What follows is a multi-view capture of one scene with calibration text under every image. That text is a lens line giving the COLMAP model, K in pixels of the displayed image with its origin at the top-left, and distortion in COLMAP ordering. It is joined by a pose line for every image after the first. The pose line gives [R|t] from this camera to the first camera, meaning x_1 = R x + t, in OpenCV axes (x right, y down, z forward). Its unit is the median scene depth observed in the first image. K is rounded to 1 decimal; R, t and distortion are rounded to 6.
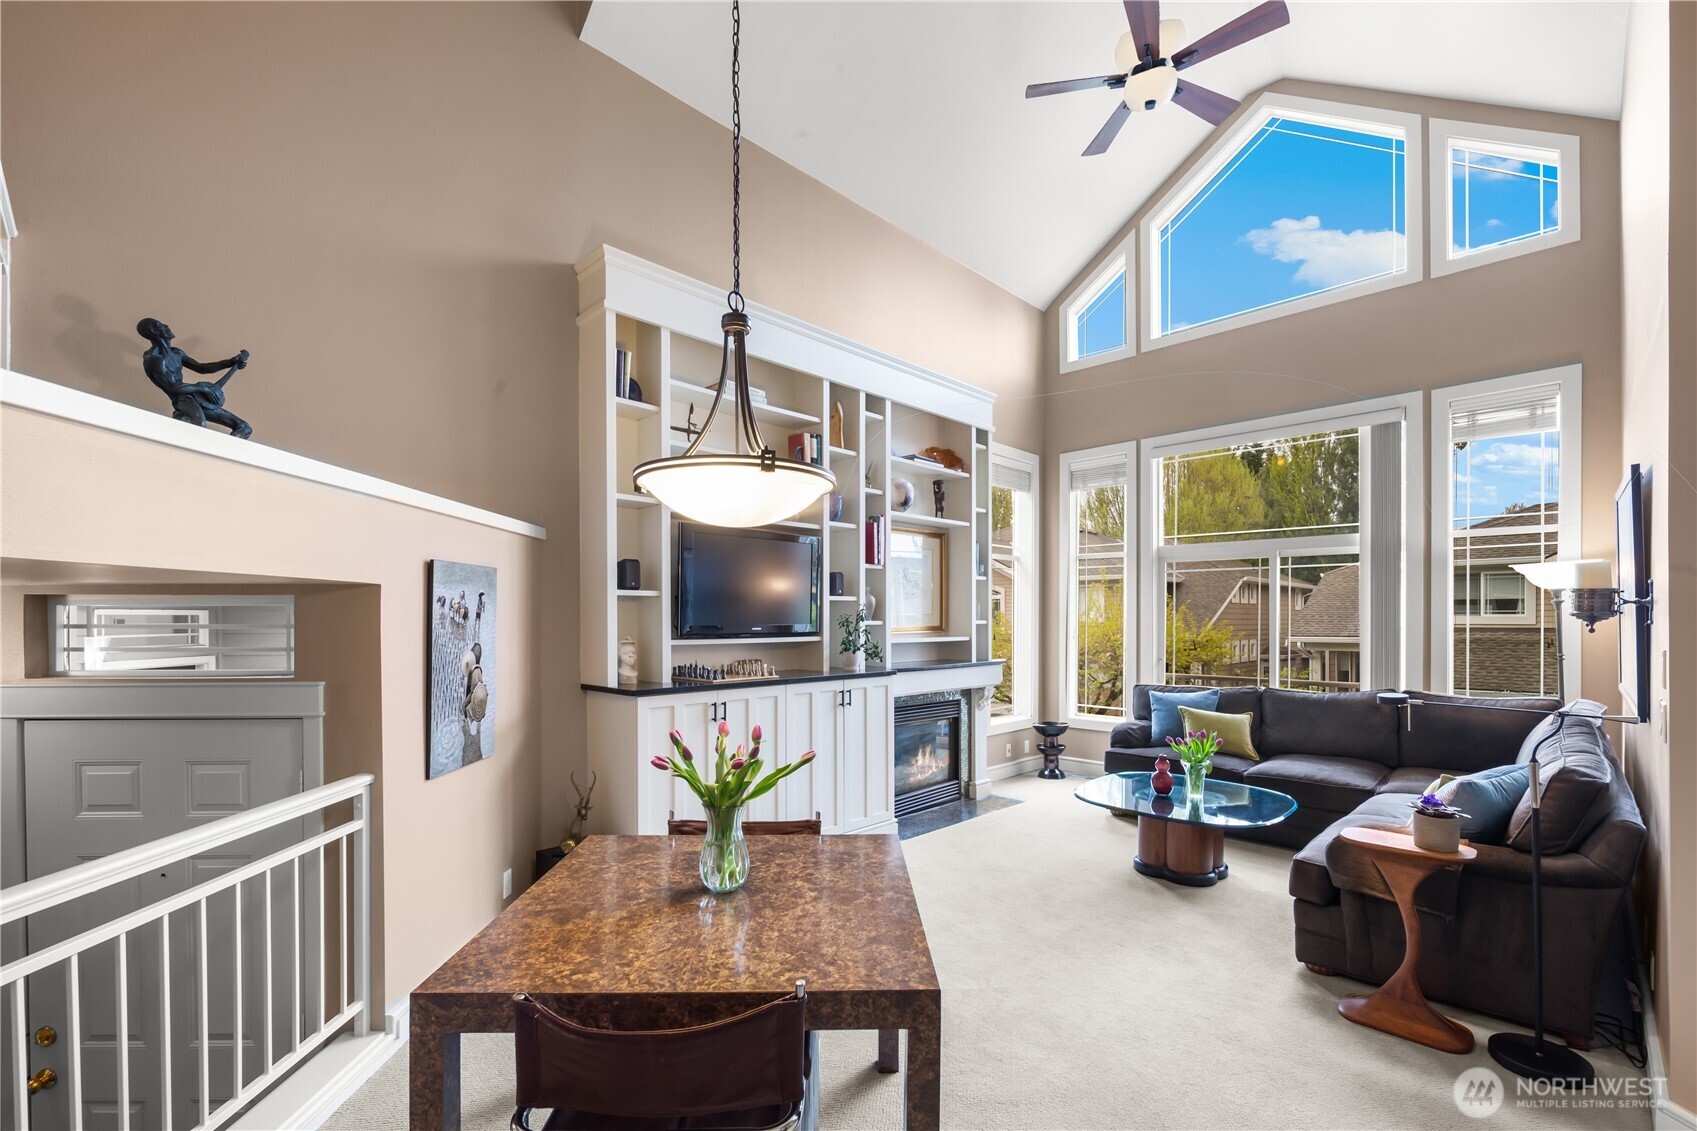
lens RADIAL K [[729.3, 0, 850.5], [0, 729.3, 621.8], [0, 0, 1]] dist [-0.001073, -0.000084]
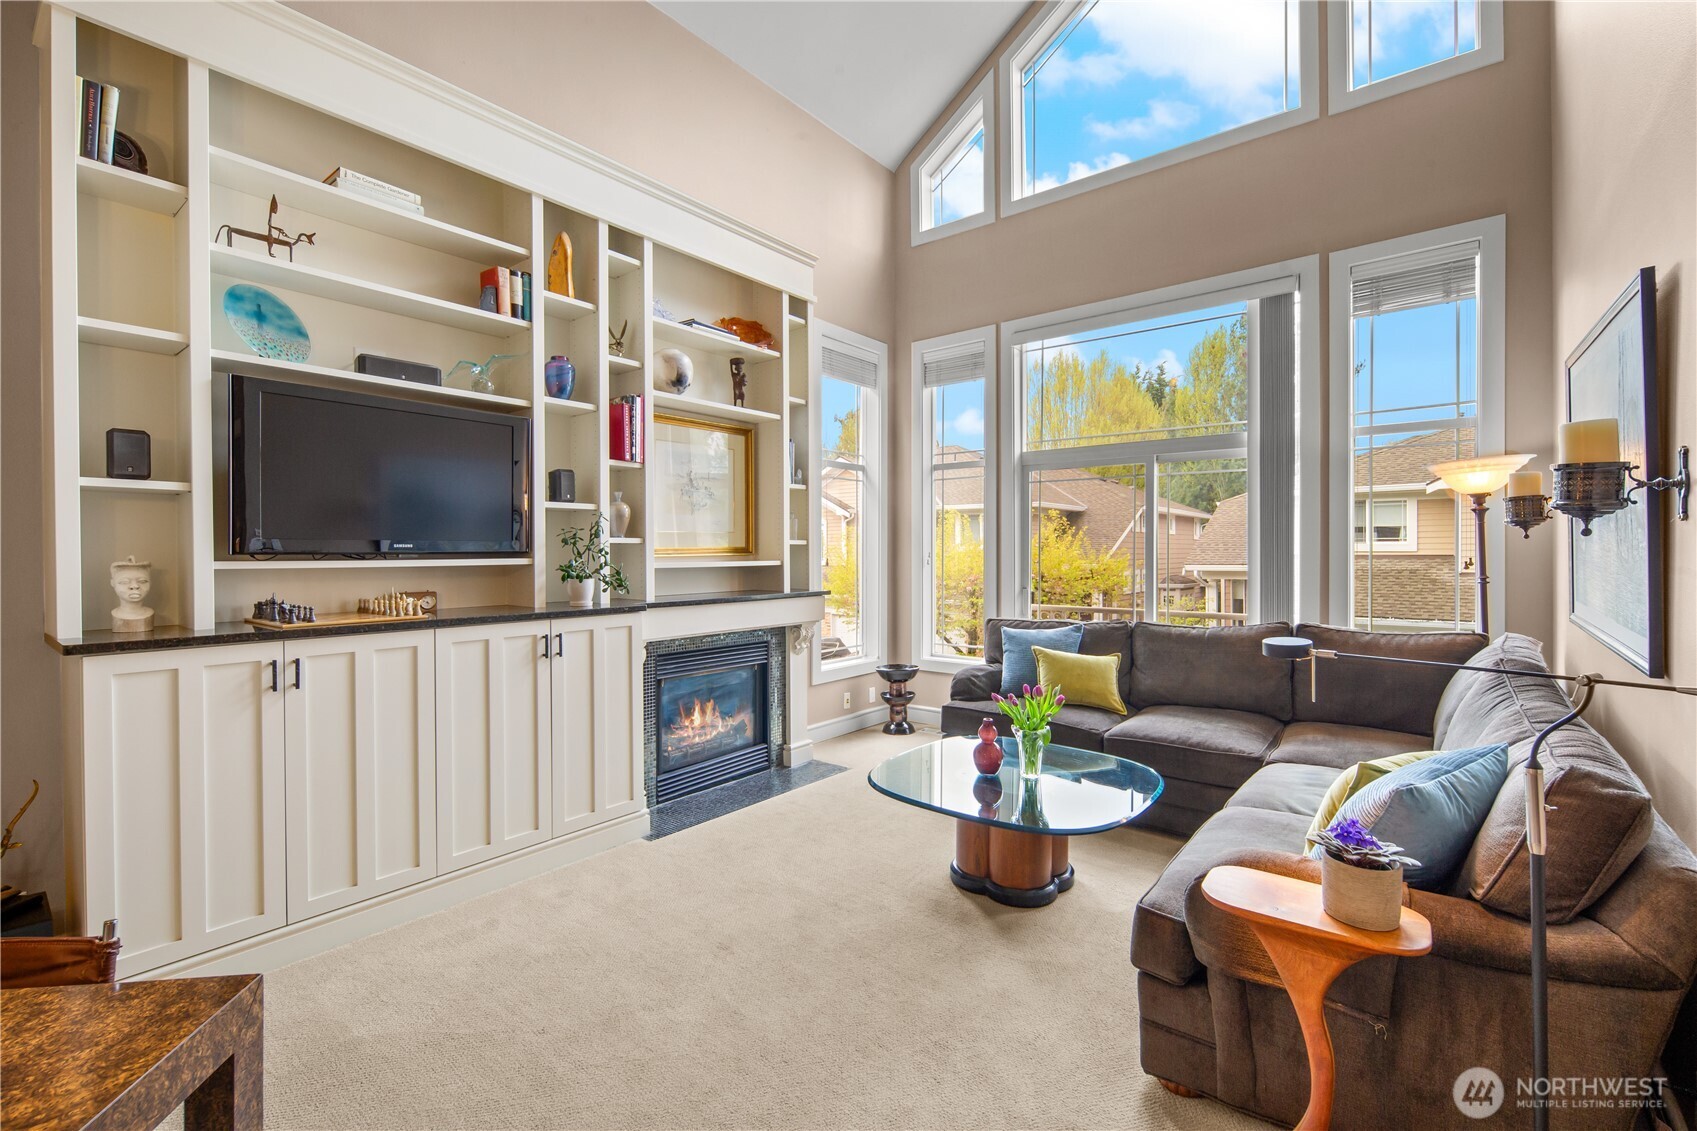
lens RADIAL K [[730.7, 0, 849.8], [0, 730.7, 555.6], [0, 0, 1]] dist [0.000001, 0.000076]
pose [[0.994694, -0.003216, 0.102825, 0.181976], [0.003042, 0.999994, 0.001850, 0.015994], [-0.102830, -0.001527, 0.994698, 0.246215]]
